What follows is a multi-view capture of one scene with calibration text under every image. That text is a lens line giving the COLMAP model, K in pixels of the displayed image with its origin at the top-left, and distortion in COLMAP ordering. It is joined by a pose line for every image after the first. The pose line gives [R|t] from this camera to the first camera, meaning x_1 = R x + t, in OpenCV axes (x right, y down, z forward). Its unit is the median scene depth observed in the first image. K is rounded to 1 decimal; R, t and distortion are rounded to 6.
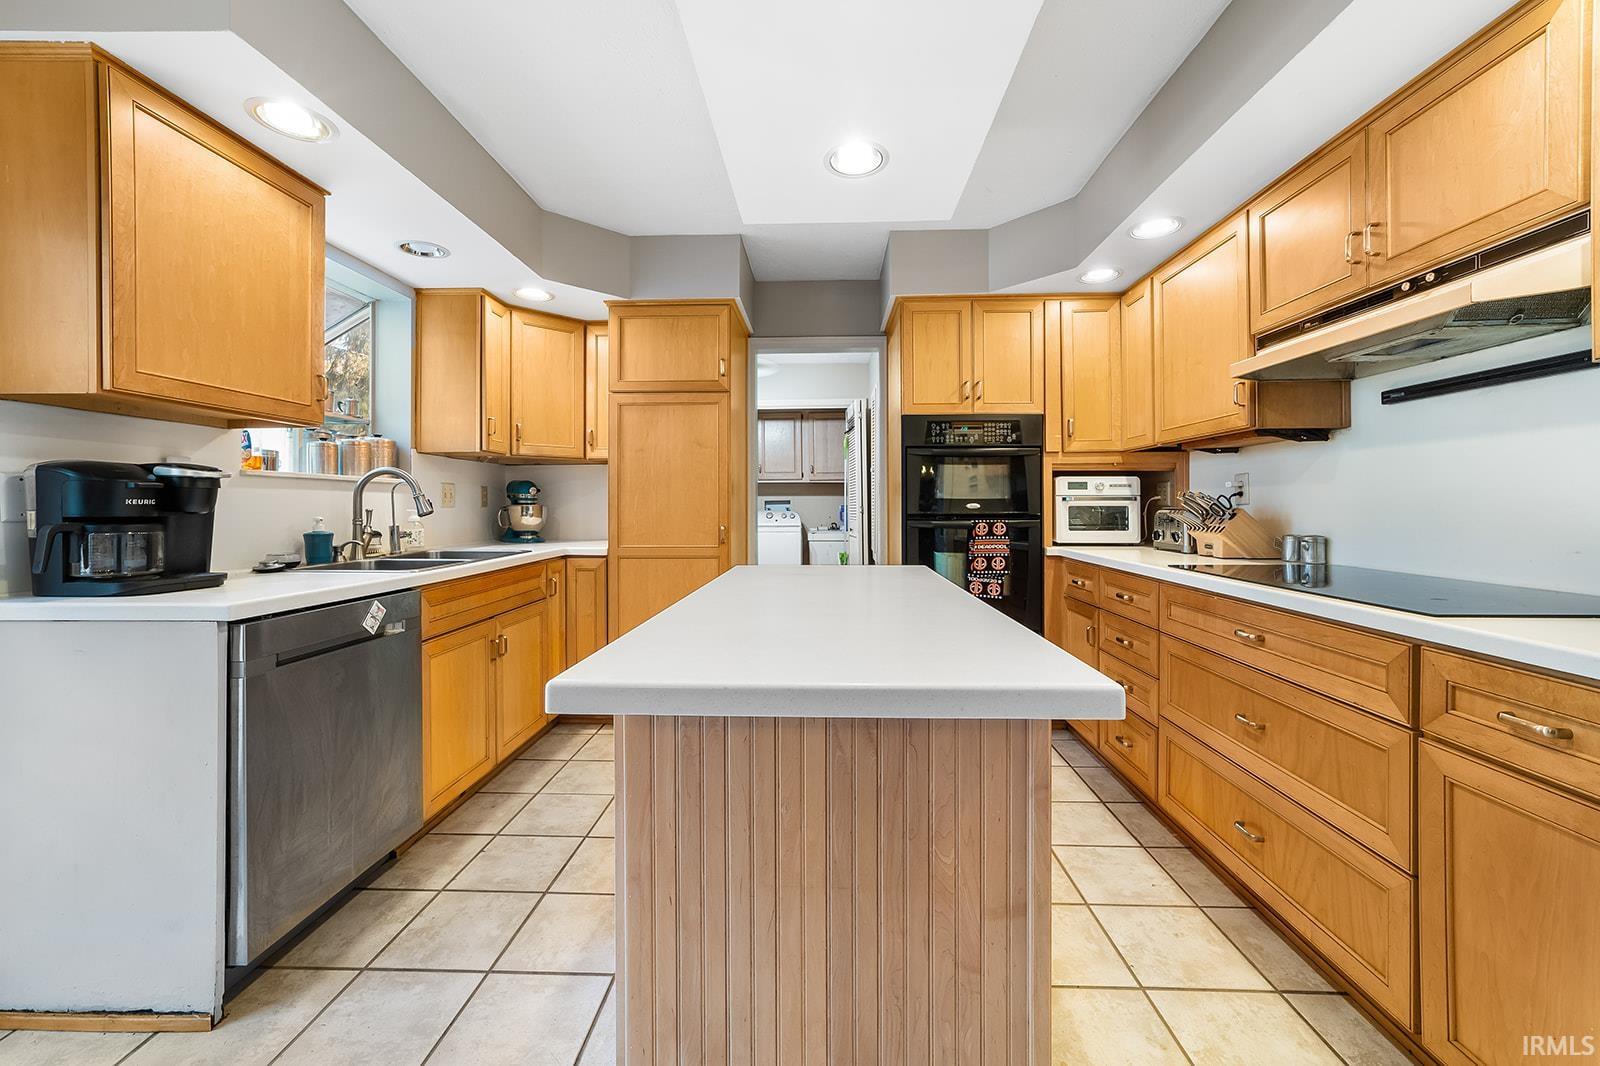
lens RADIAL K [[643.8, 0, 799.5], [0, 643.8, 507.8], [0, 0, 1]] dist [-0.000304, 0.000231]
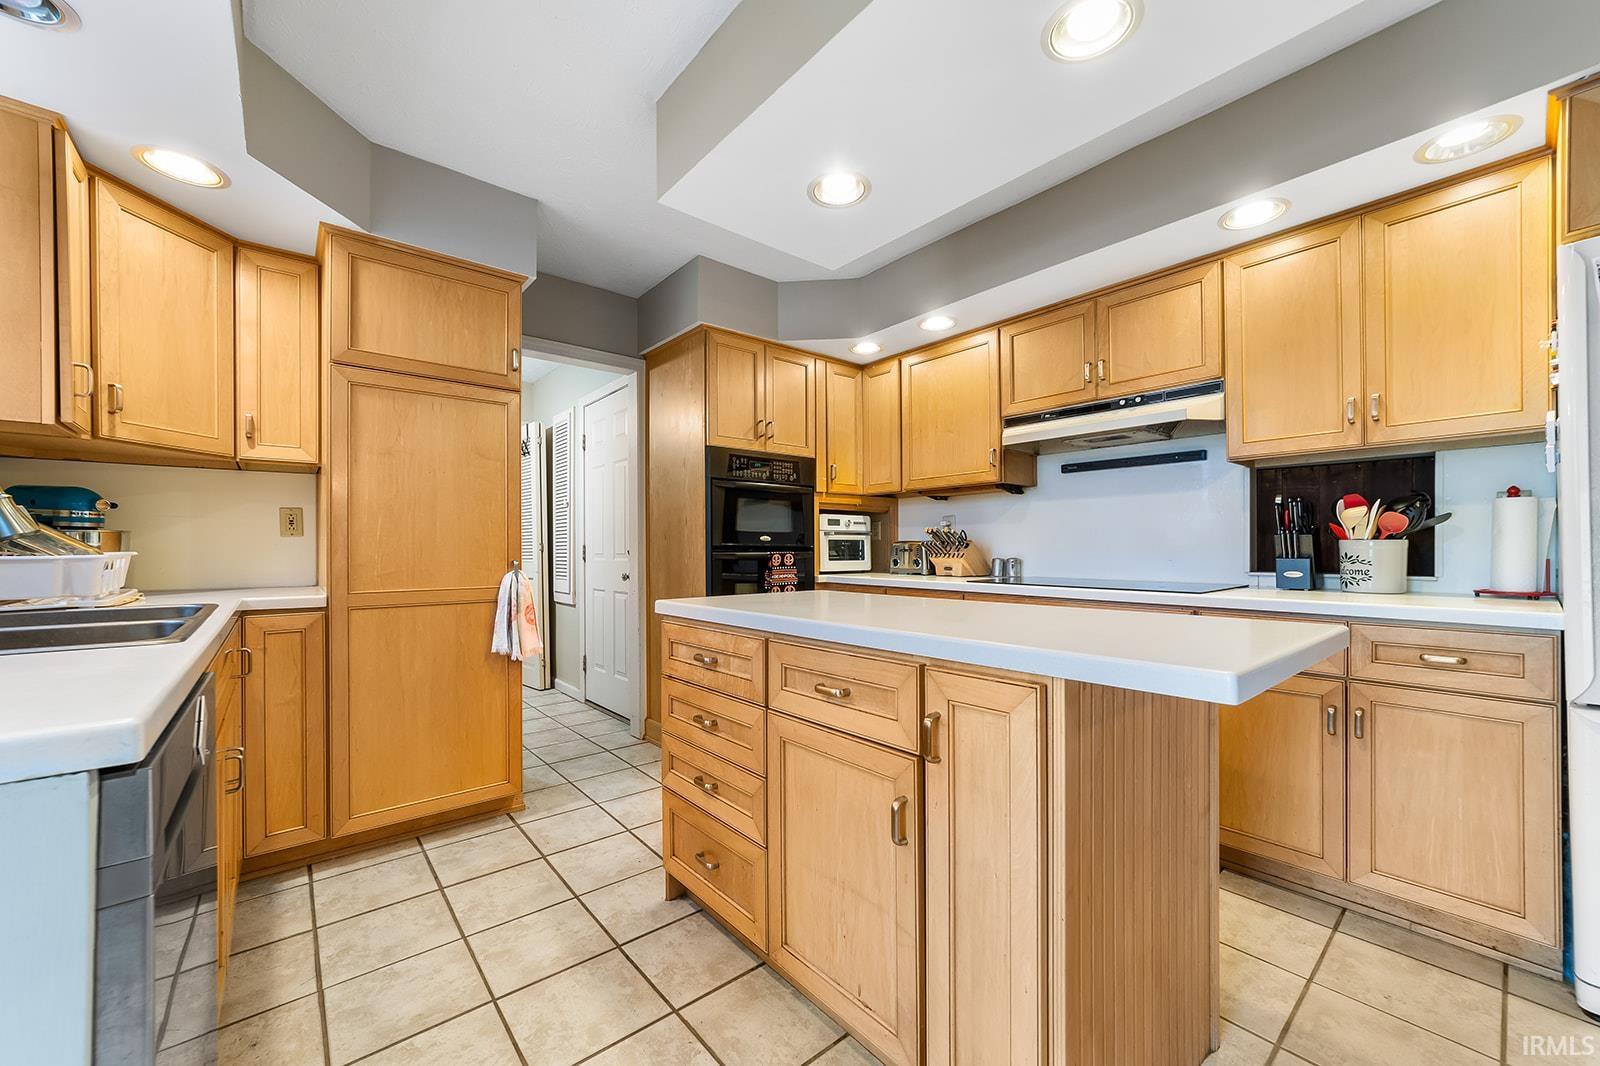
lens RADIAL K [[639.6, 0, 798.2], [0, 639.6, 548.4], [0, 0, 1]] dist [-0.000399, 0.000065]
pose [[0.727718, 0.001895, 0.685874, -0.418382], [0.003852, 0.999969, -0.006850, 0.021061], [-0.685866, 0.007627, 0.727688, 0.198456]]
